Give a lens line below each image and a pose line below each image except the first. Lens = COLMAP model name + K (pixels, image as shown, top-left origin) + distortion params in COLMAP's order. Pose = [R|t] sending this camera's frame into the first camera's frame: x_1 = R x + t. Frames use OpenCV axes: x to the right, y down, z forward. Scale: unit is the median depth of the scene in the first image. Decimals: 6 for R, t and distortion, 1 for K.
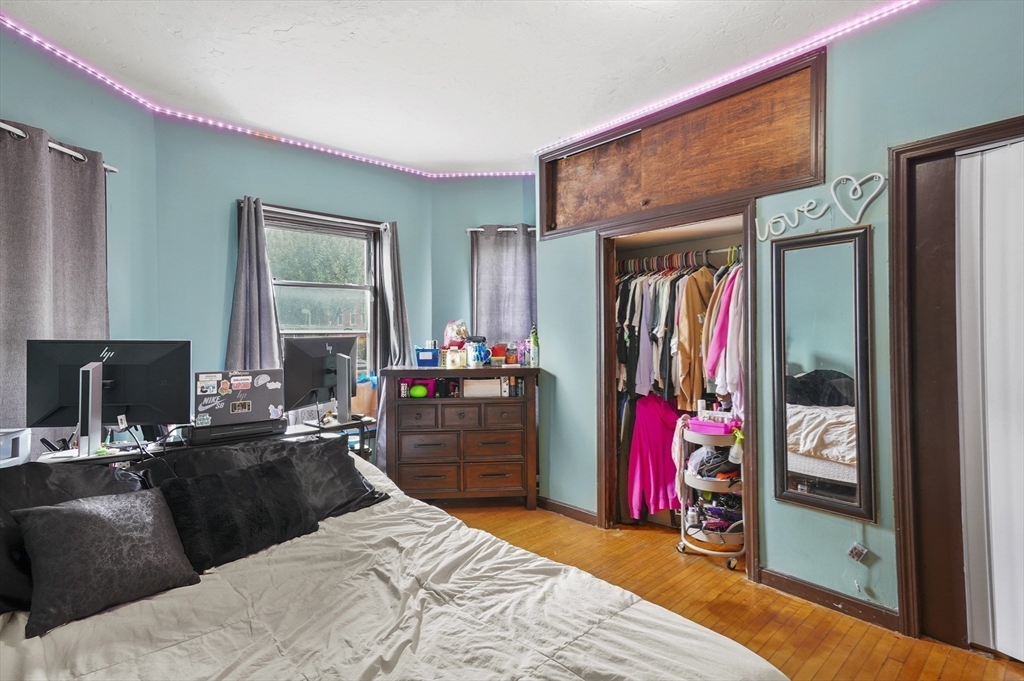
lens RADIAL K [[496.3, 0, 507.5], [0, 496.3, 339.3], [0, 0, 1]] dist [0.021266, 0.013967]
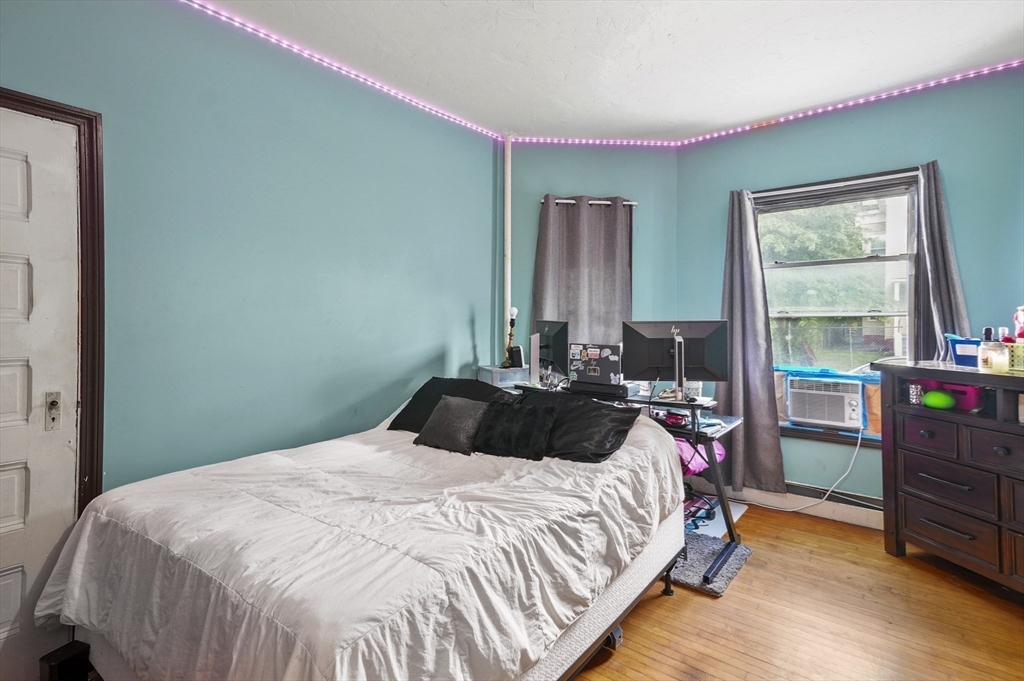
lens RADIAL K [[489.3, 0, 511.7], [0, 489.3, 322.3], [0, 0, 1]] dist [0.017401, 0.001341]
pose [[0.191740, 0.015503, -0.981323, 0.698558], [-0.011419, 0.999843, 0.013565, -0.012015], [0.981379, 0.008604, 0.191887, 0.505251]]
